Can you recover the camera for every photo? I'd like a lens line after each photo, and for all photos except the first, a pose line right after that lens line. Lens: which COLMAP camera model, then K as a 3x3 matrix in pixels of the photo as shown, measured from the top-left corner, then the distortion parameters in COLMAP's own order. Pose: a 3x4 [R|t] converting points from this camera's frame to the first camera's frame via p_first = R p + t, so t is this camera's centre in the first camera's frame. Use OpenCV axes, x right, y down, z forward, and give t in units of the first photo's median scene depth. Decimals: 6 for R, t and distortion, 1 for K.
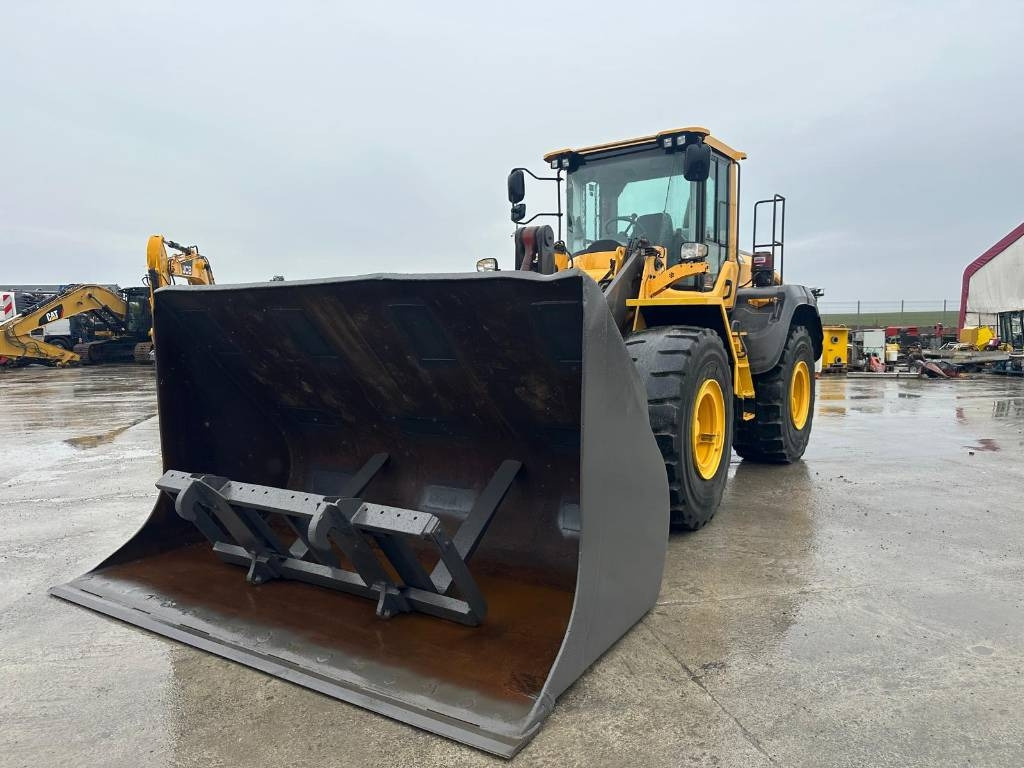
lens RADIAL K [[670.1, 0, 526.0], [0, 670.1, 381.7], [0, 0, 1]] dist [0.054785, -0.060146]
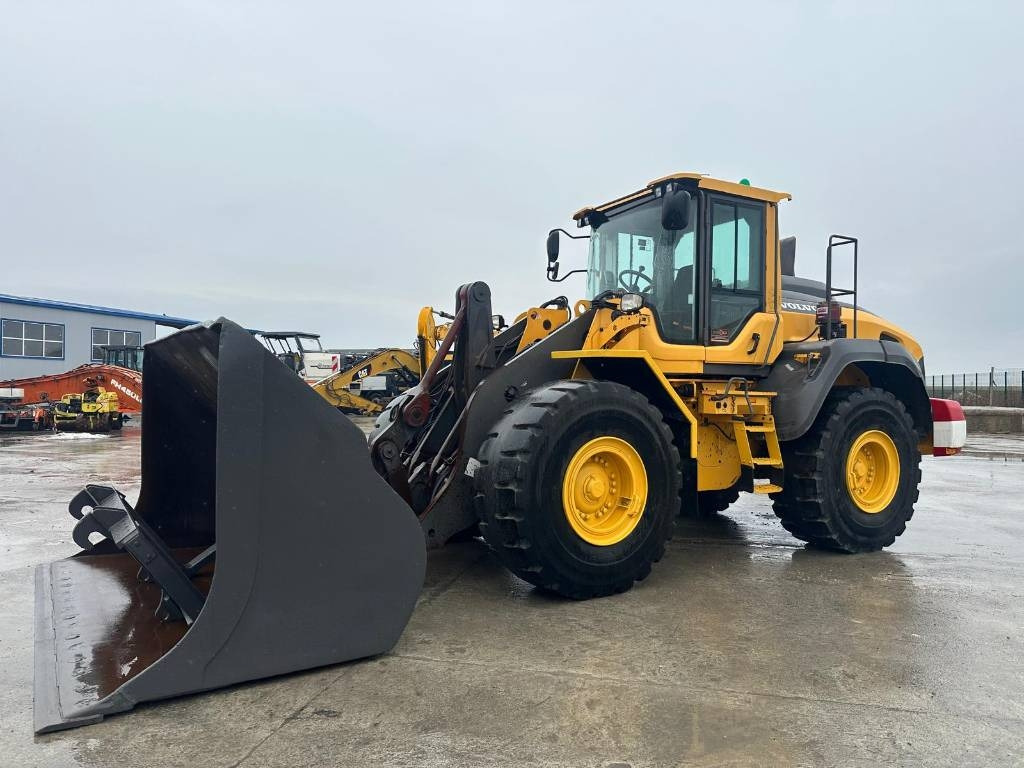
lens RADIAL K [[670.1, 0, 526.0], [0, 670.1, 381.7], [0, 0, 1]] dist [0.054785, -0.060146]
pose [[0.912849, 0.017486, -0.407923, 0.379644], [-0.055408, 0.995146, -0.081333, 0.001811], [0.404521, 0.096847, 0.909386, 0.070606]]
